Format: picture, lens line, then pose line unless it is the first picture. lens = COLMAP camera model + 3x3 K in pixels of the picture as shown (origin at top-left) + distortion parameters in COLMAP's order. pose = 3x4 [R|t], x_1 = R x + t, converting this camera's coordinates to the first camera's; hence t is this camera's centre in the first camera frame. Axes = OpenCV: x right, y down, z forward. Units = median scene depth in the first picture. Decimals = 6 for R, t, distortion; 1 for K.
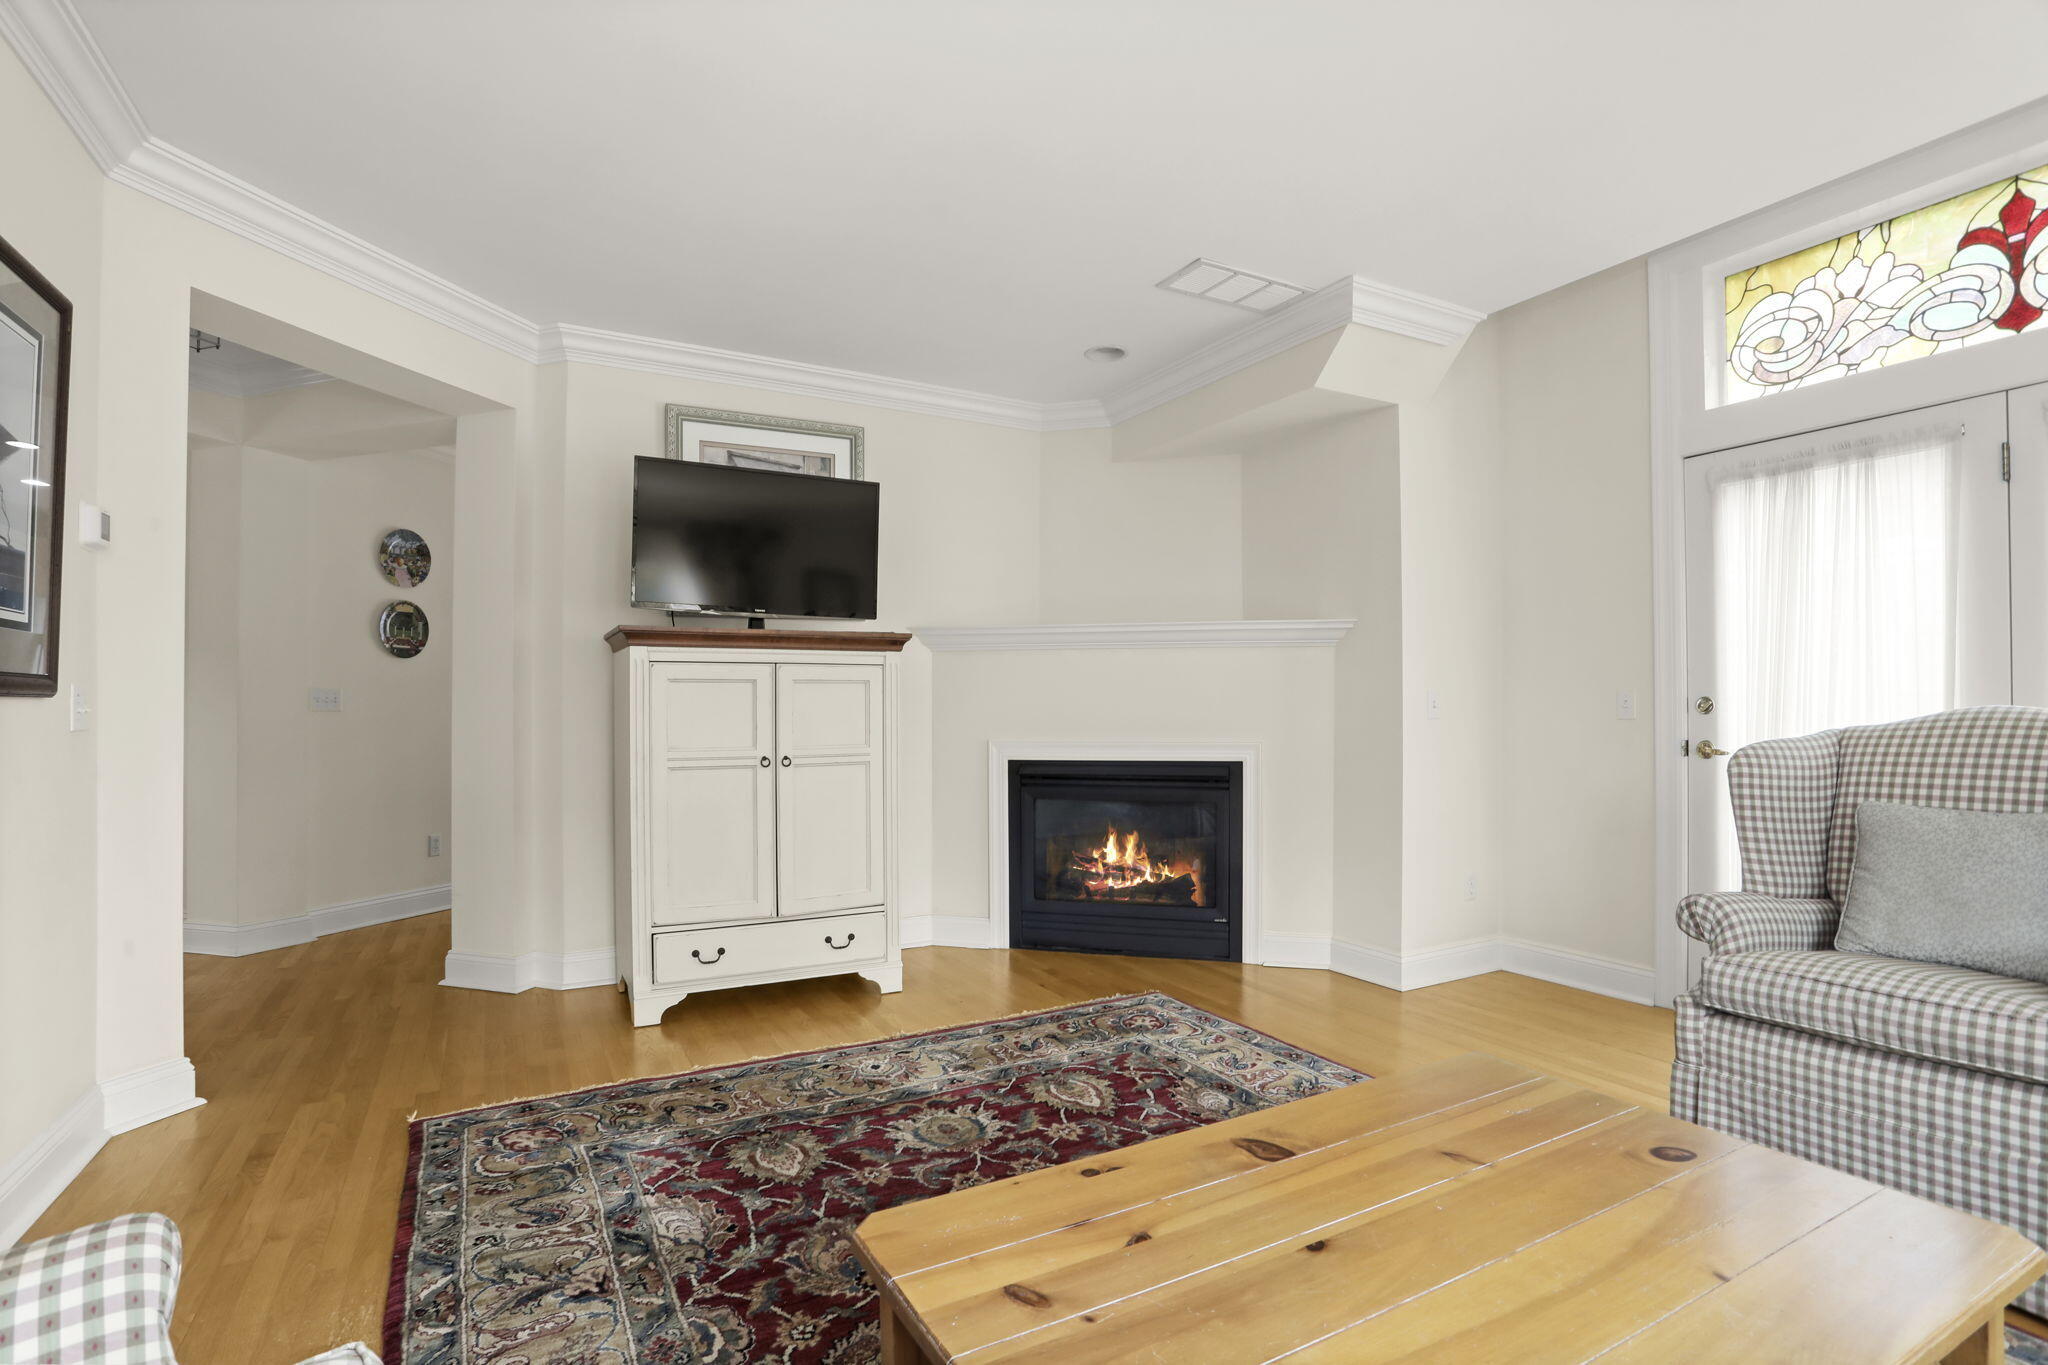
lens RADIAL K [[991.6, 0, 1023.5], [0, 991.6, 696.7], [0, 0, 1]] dist [-0.037114, 0.003262]
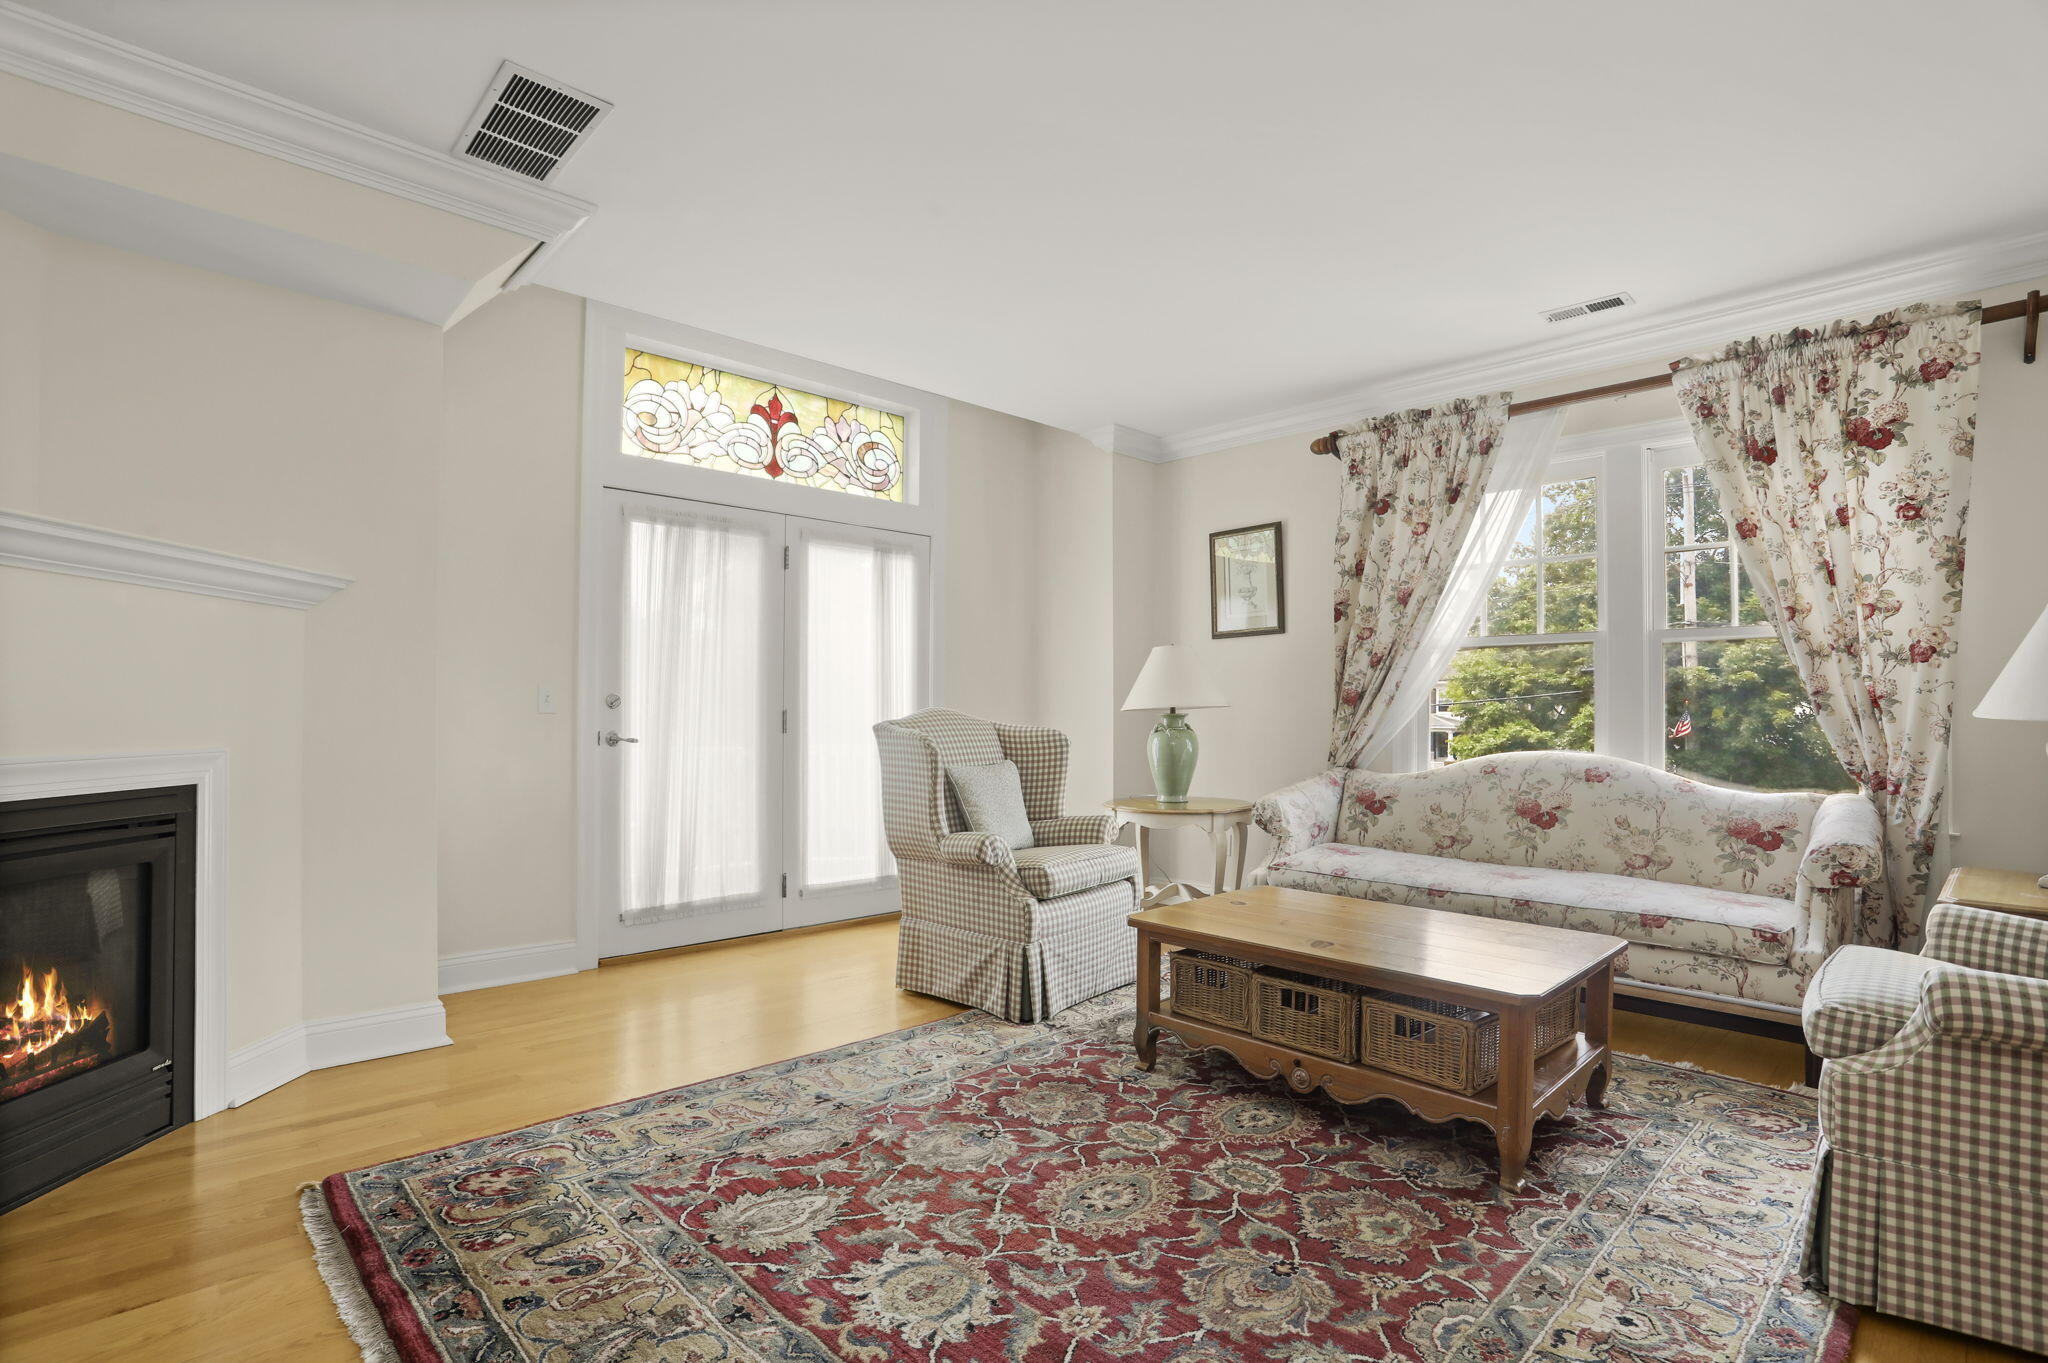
lens RADIAL K [[991.6, 0, 1021.2], [0, 991.6, 686.3], [0, 0, 1]] dist [-0.037114, 0.003262]
pose [[-0.255061, 0.024428, 0.966616, -0.666901], [-0.023145, 0.999240, -0.031360, 0.019138], [-0.966648, -0.030371, -0.254302, 0.949110]]
